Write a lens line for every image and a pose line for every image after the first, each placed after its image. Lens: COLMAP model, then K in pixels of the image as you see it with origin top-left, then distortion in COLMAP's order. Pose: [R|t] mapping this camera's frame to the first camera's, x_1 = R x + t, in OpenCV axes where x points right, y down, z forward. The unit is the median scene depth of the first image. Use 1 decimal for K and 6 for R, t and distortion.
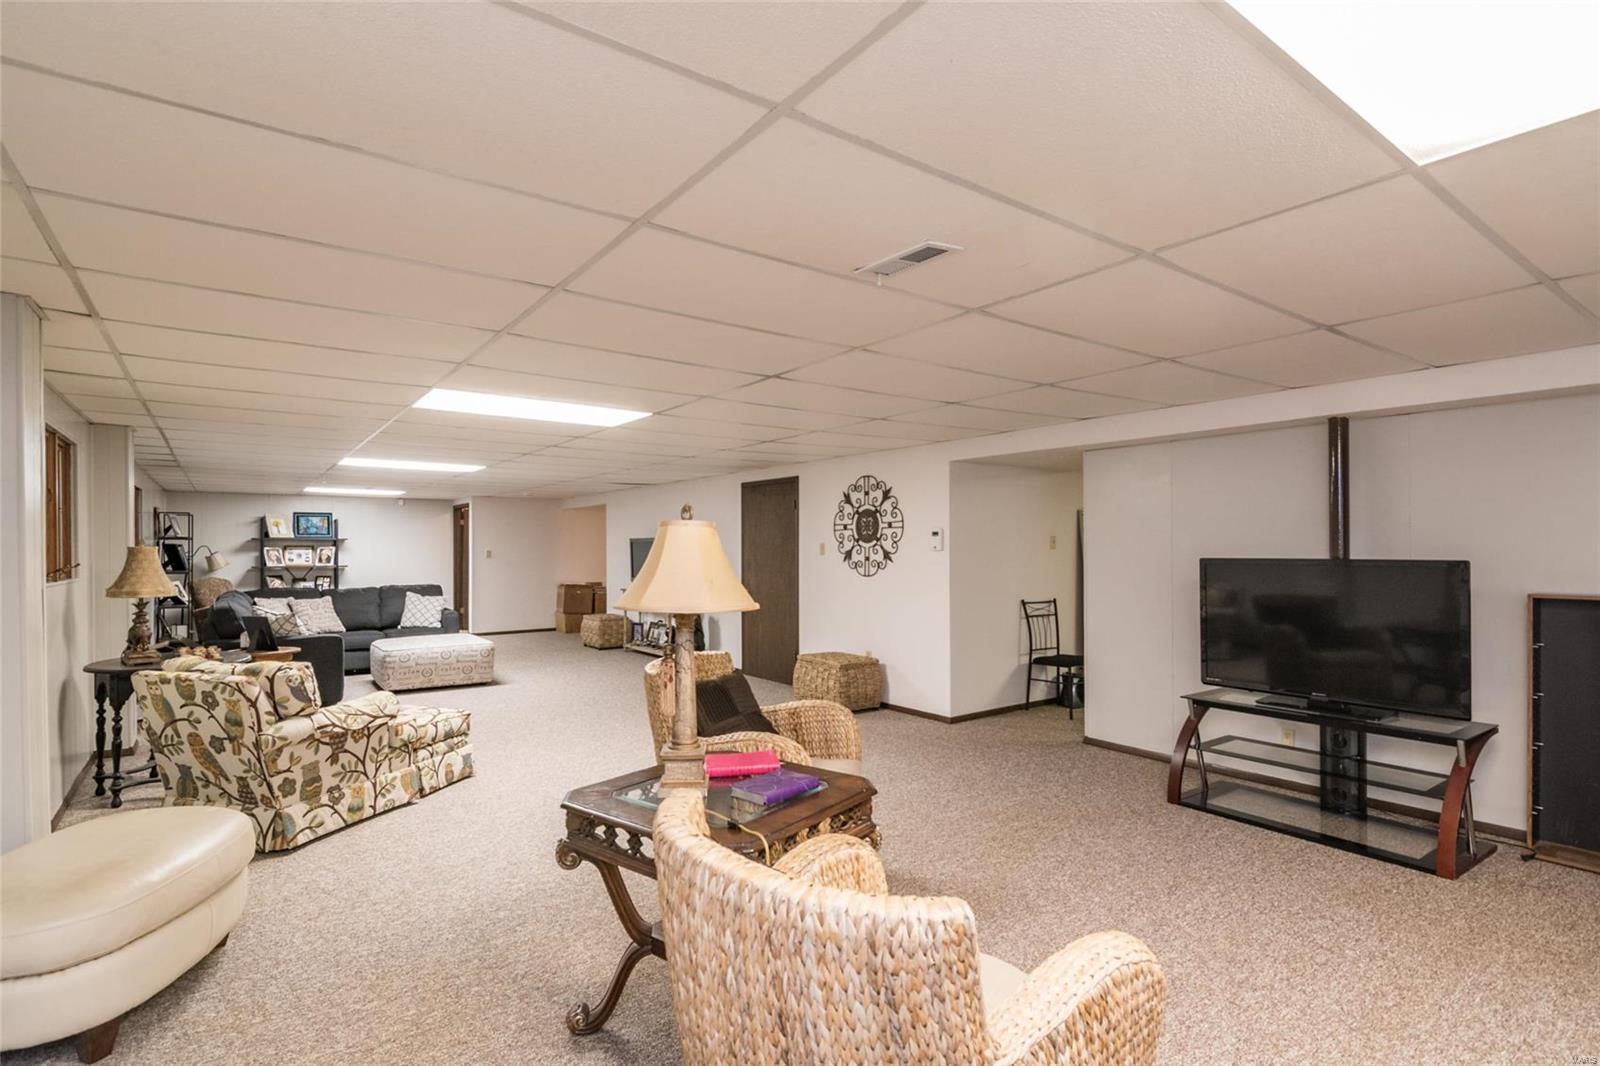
lens RADIAL K [[796.2, 0, 774.5], [0, 796.2, 549.1], [0, 0, 1]] dist [-0.014331, -0.000906]
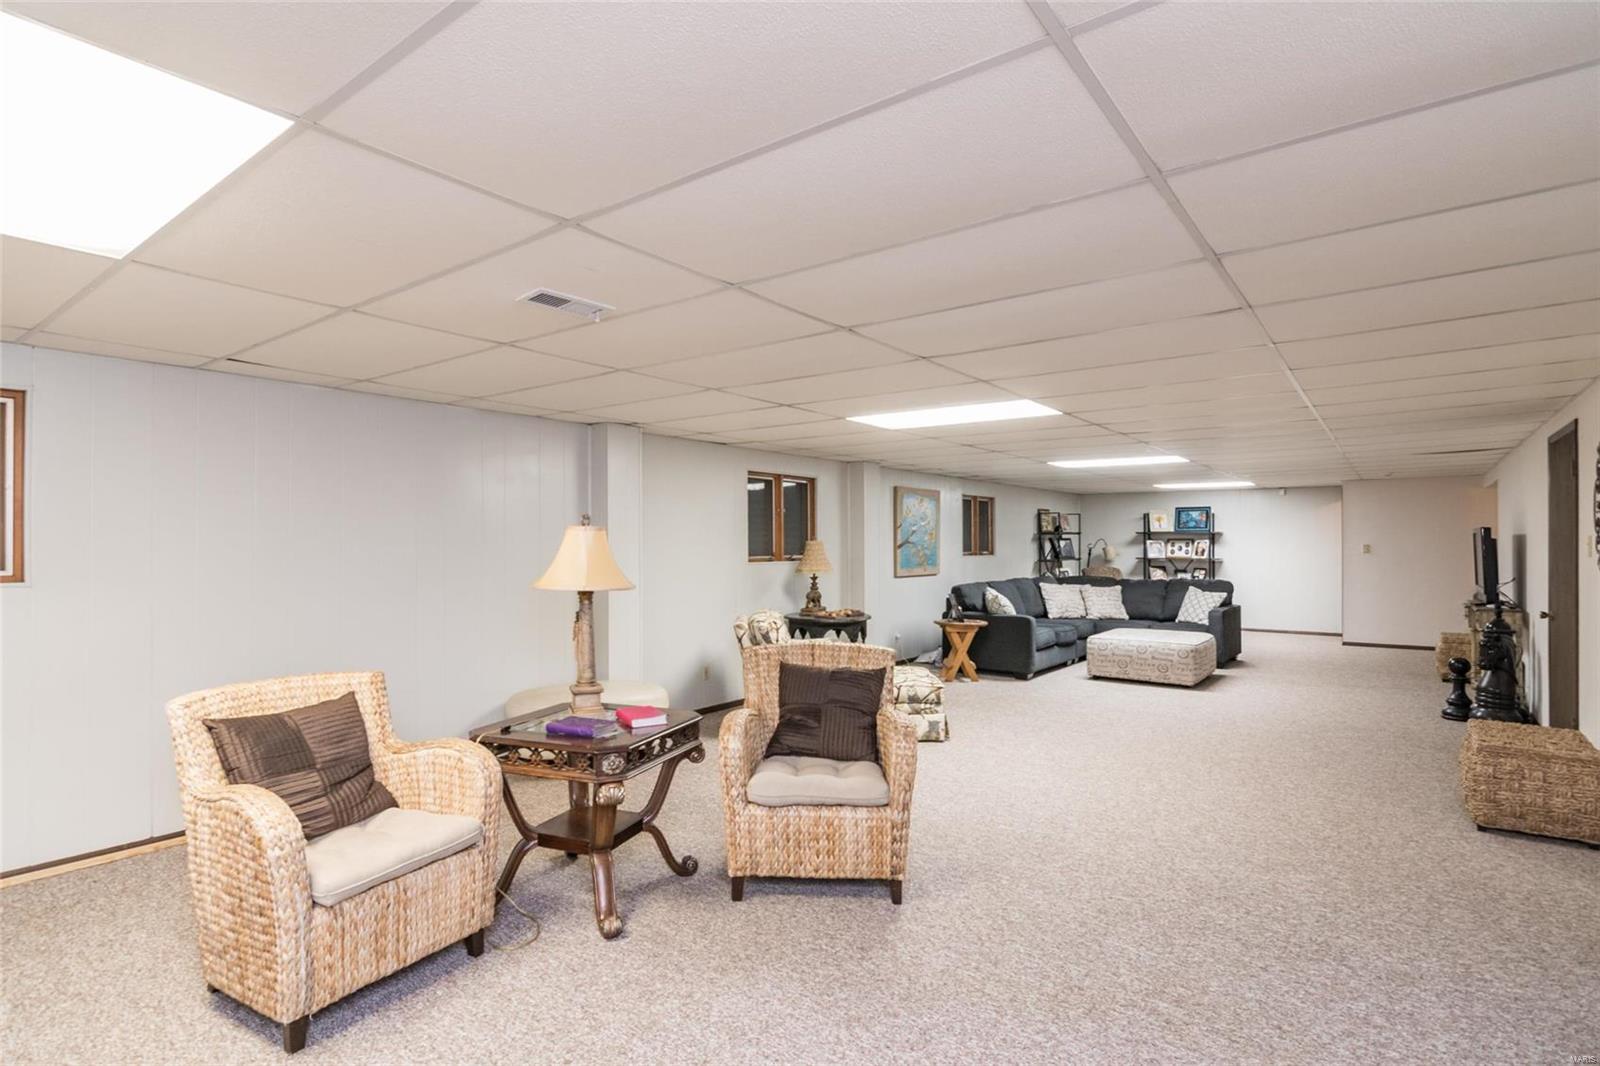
lens RADIAL K [[796.2, 0, 788.7], [0, 796.2, 532.6], [0, 0, 1]] dist [-0.014331, -0.000906]
pose [[0.297585, -0.007127, -0.954669, 0.266453], [-0.003417, 0.999958, -0.008530, -0.002078], [0.954689, 0.005801, 0.297548, 0.183697]]
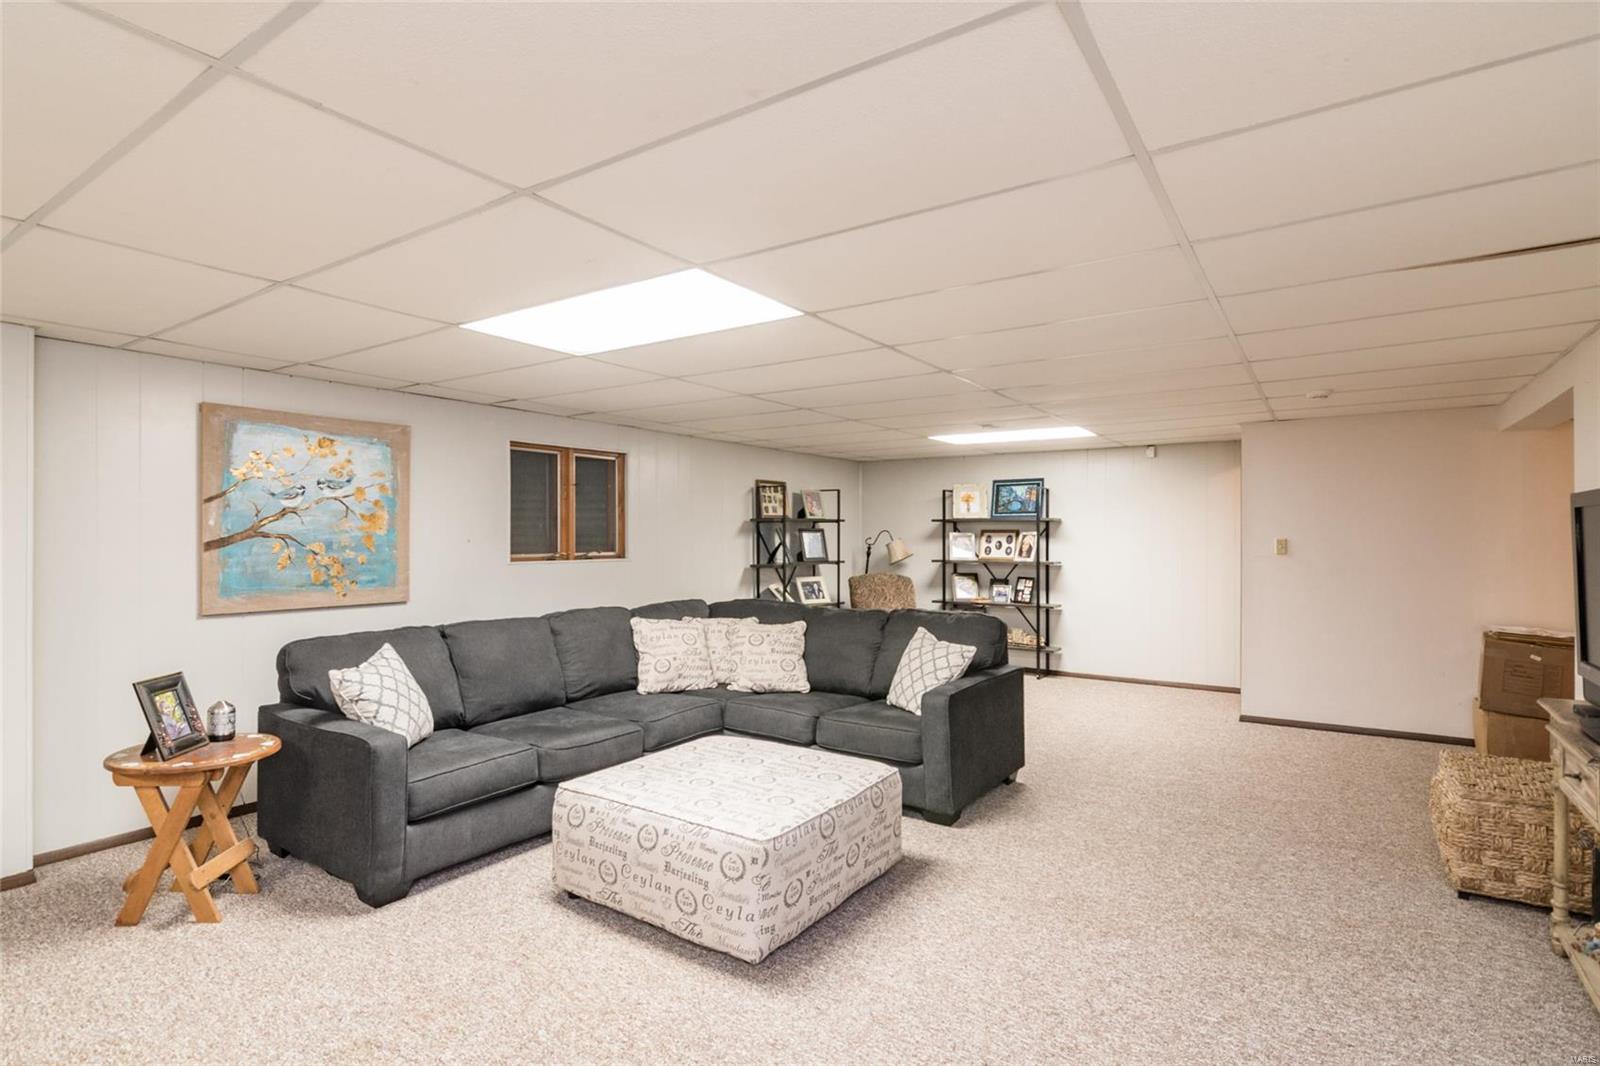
lens RADIAL K [[796.2, 0, 797.4], [0, 796.2, 529.8], [0, 0, 1]] dist [-0.014331, -0.000906]
pose [[0.361683, -0.002732, -0.932297, -0.040681], [-0.004241, 0.999981, -0.004576, -0.000846], [0.932291, 0.005609, 0.361665, 0.612923]]
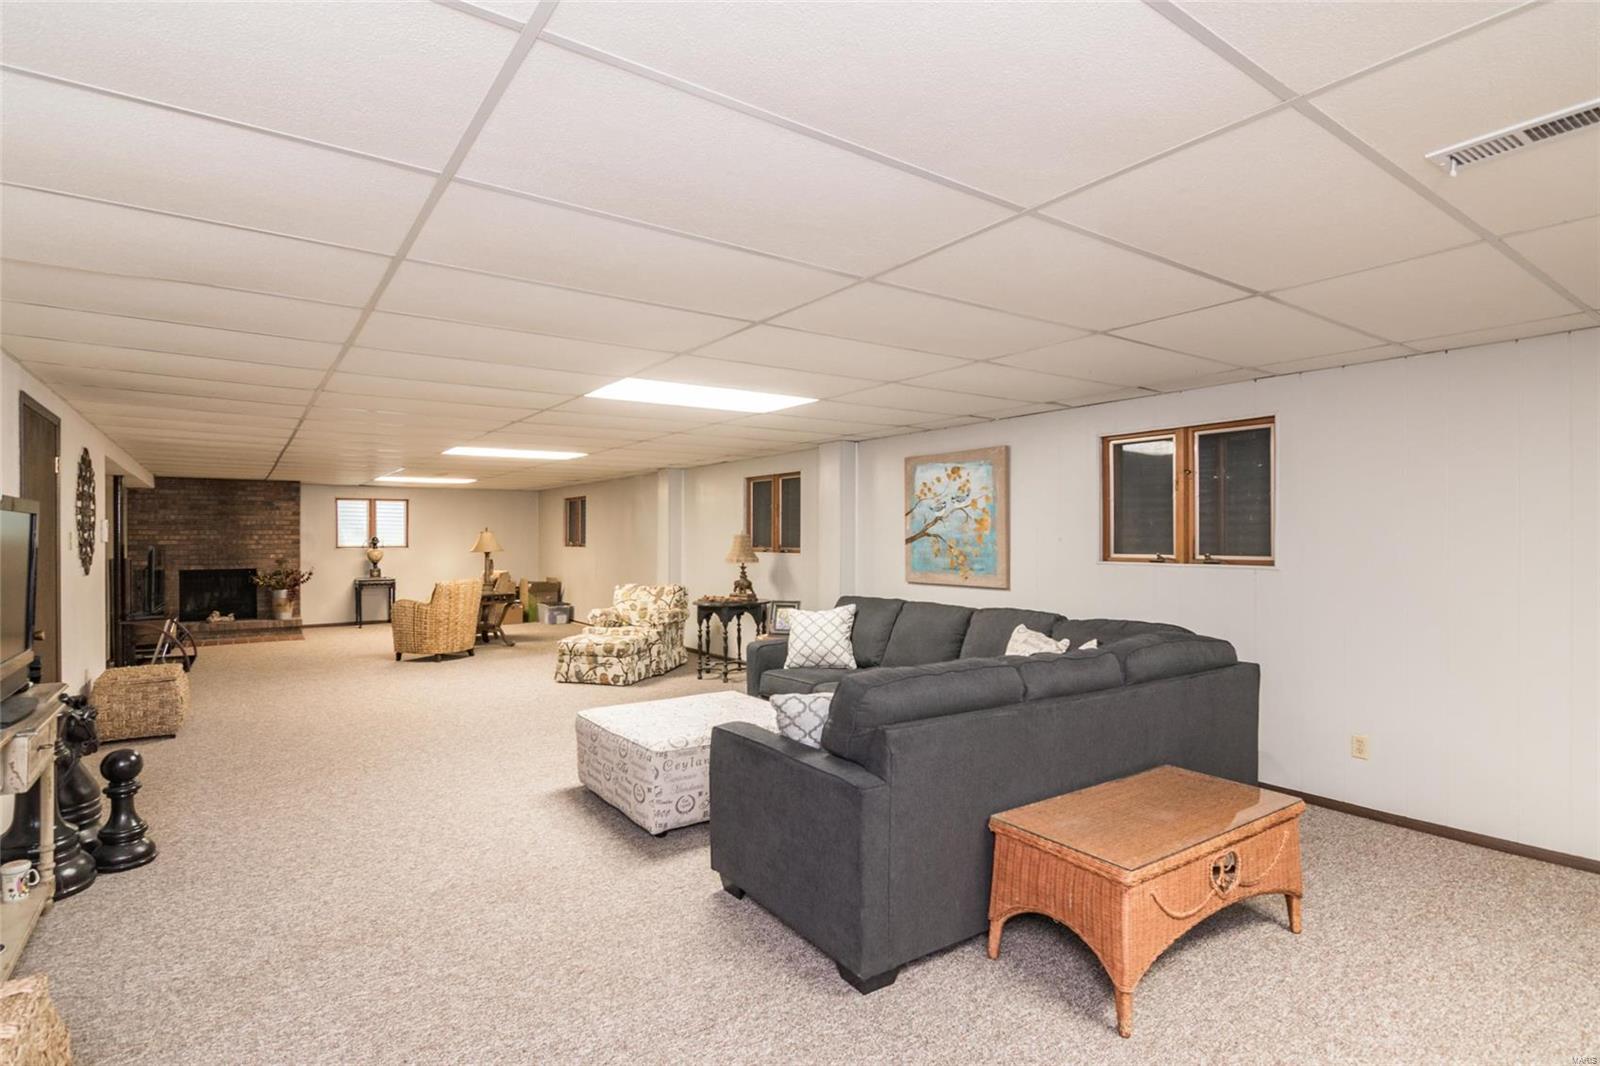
lens RADIAL K [[796.2, 0, 792.2], [0, 796.2, 539.8], [0, 0, 1]] dist [-0.014331, -0.000906]
pose [[-0.999946, 0.007435, -0.007281, -1.012147], [0.007377, 0.999941, 0.008017, -0.000657], [0.007340, 0.007963, -0.999941, 2.034213]]
